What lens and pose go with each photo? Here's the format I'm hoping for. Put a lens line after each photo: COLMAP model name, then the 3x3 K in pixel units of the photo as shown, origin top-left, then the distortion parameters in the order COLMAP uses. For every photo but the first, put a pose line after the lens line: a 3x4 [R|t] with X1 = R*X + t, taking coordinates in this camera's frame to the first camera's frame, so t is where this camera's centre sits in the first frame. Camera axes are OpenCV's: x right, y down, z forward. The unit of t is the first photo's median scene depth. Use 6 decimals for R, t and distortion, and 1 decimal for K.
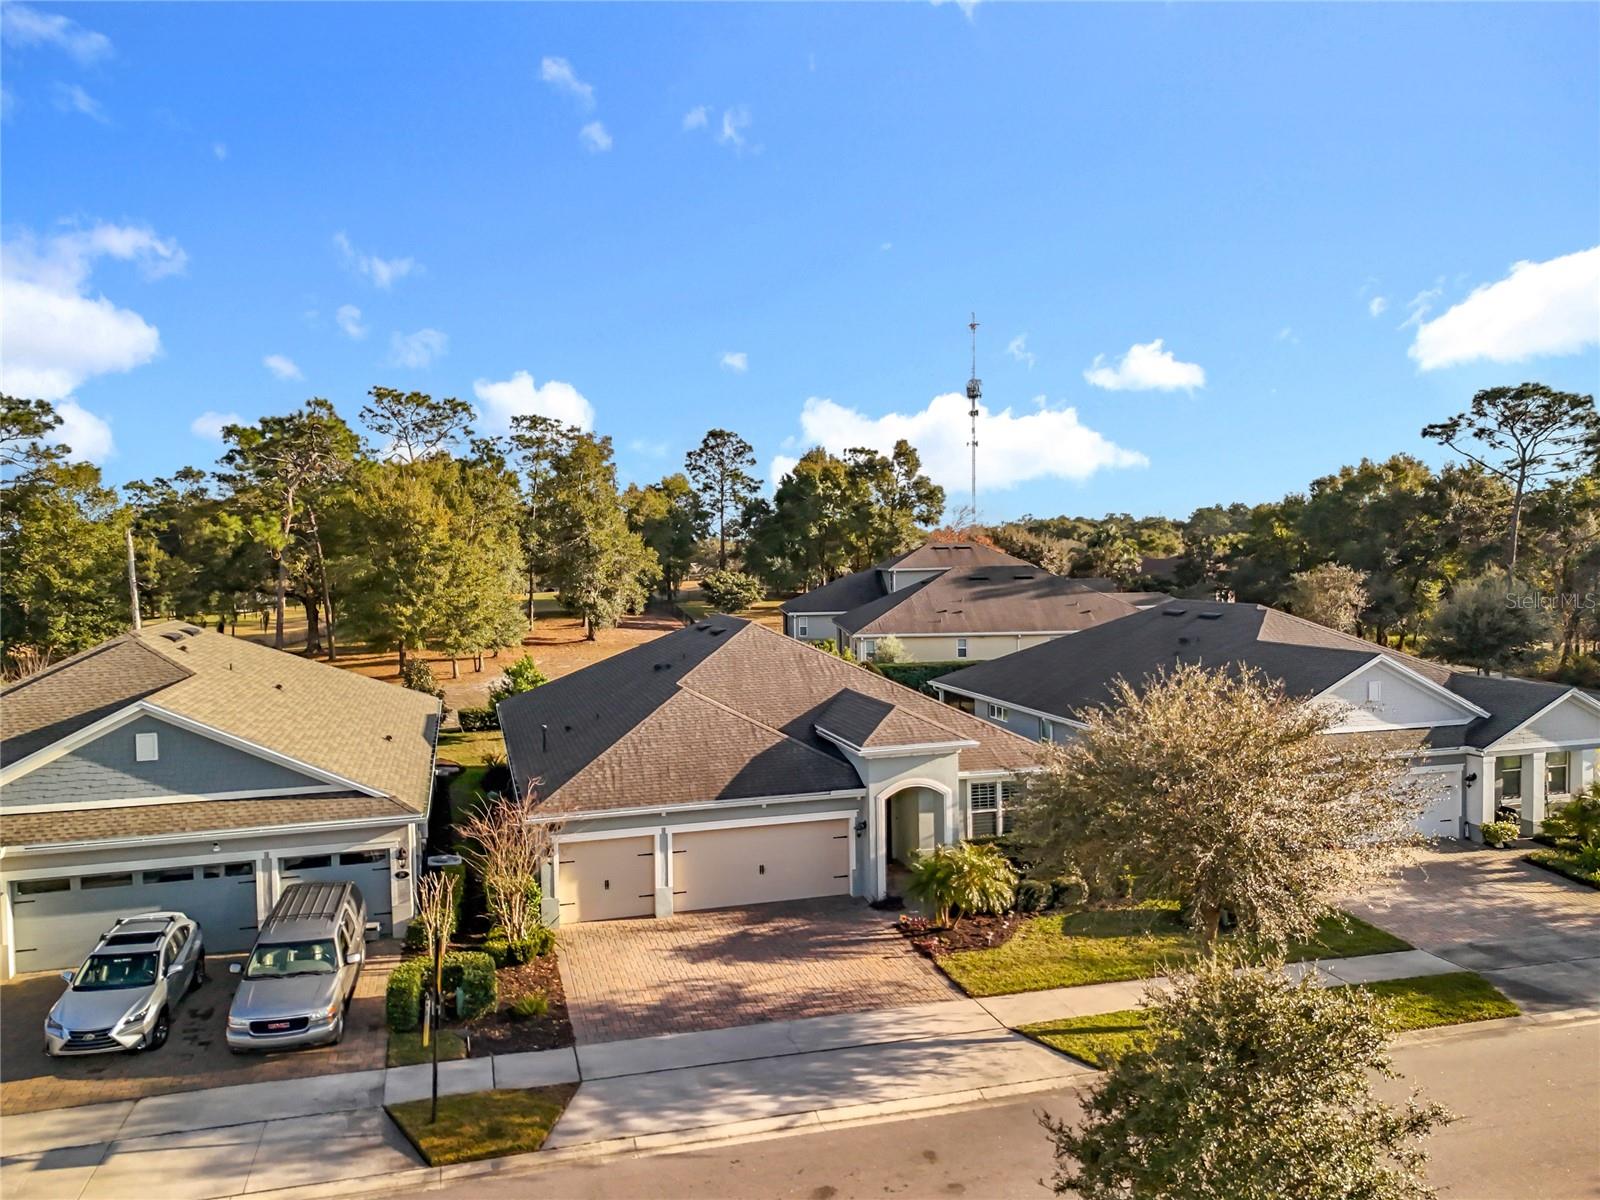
lens RADIAL K [[1153.0, 0, 795.8], [0, 1153.0, 604.1], [0, 0, 1]] dist [0.045224, 0.009465]
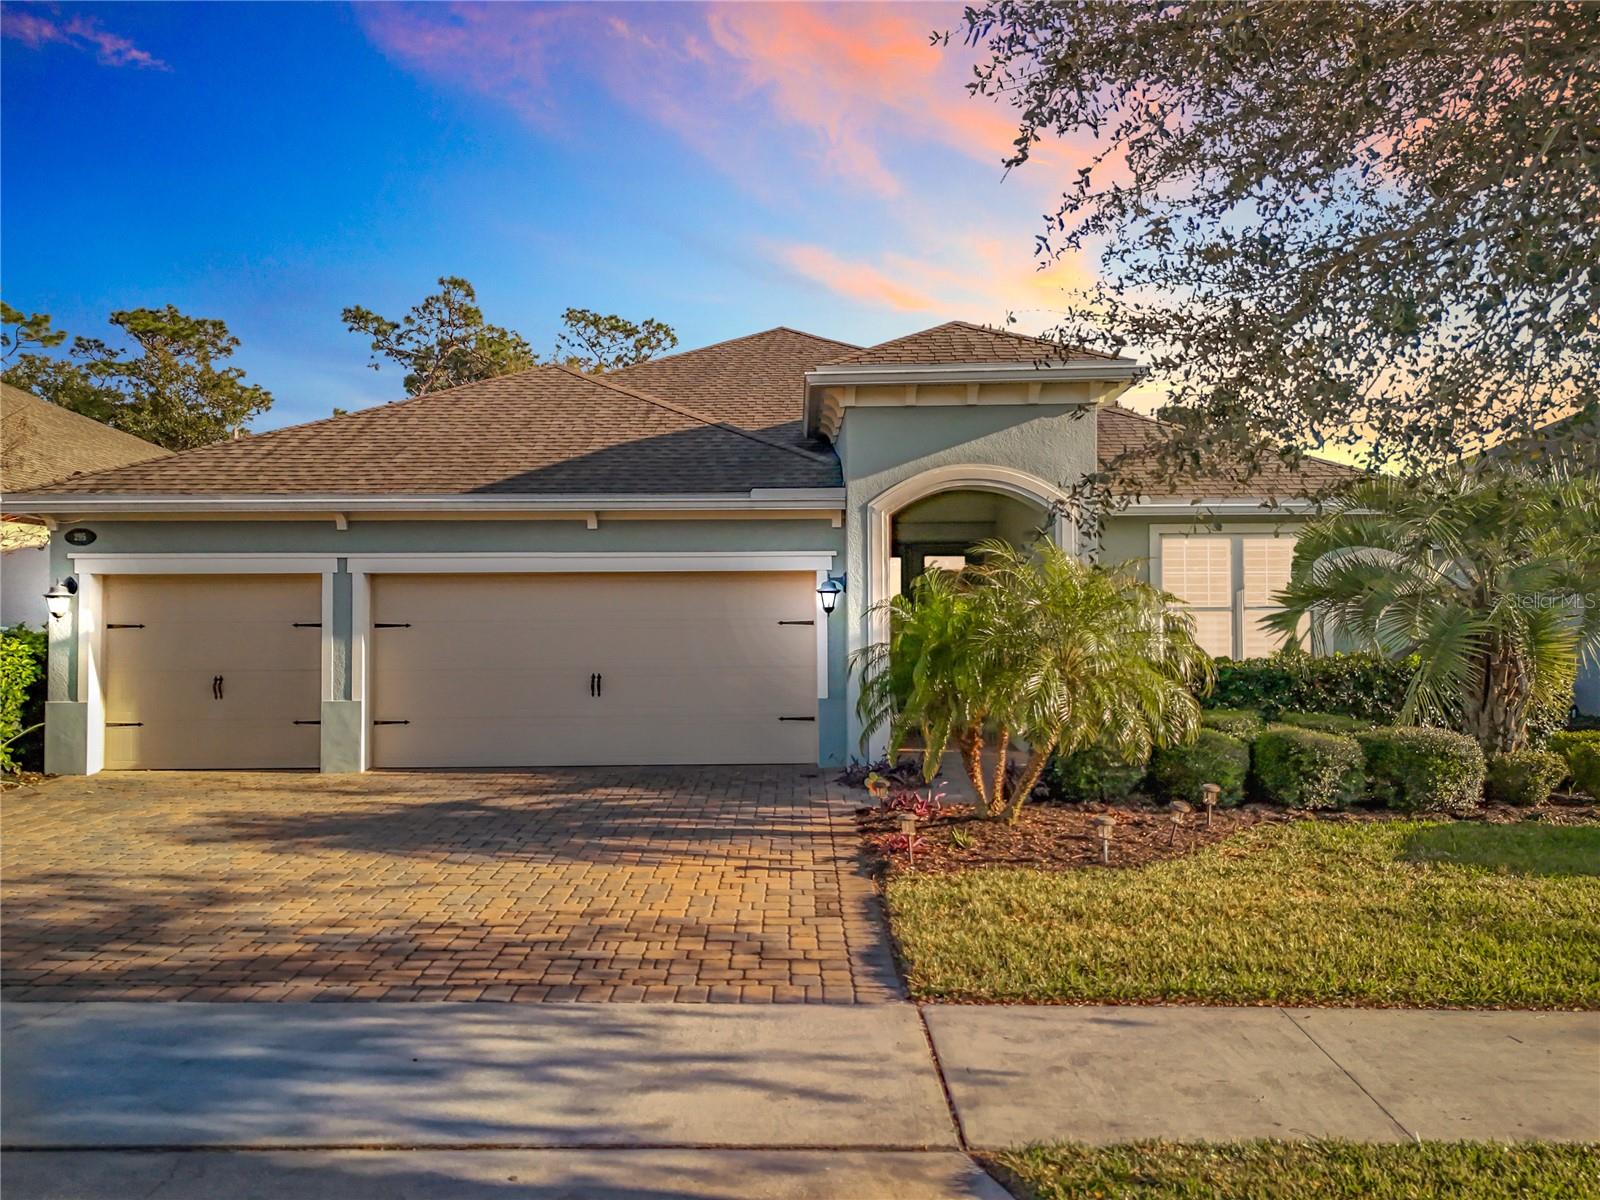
lens RADIAL K [[1153.0, 0, 803.4], [0, 1153.0, 599.6], [0, 0, 1]] dist [0.045224, 0.009465]
pose [[0.960126, 0.002585, -0.279555, 0.164462], [-0.018602, 0.998332, -0.054658, 0.229653], [0.278947, 0.057679, 0.958573, 0.645698]]
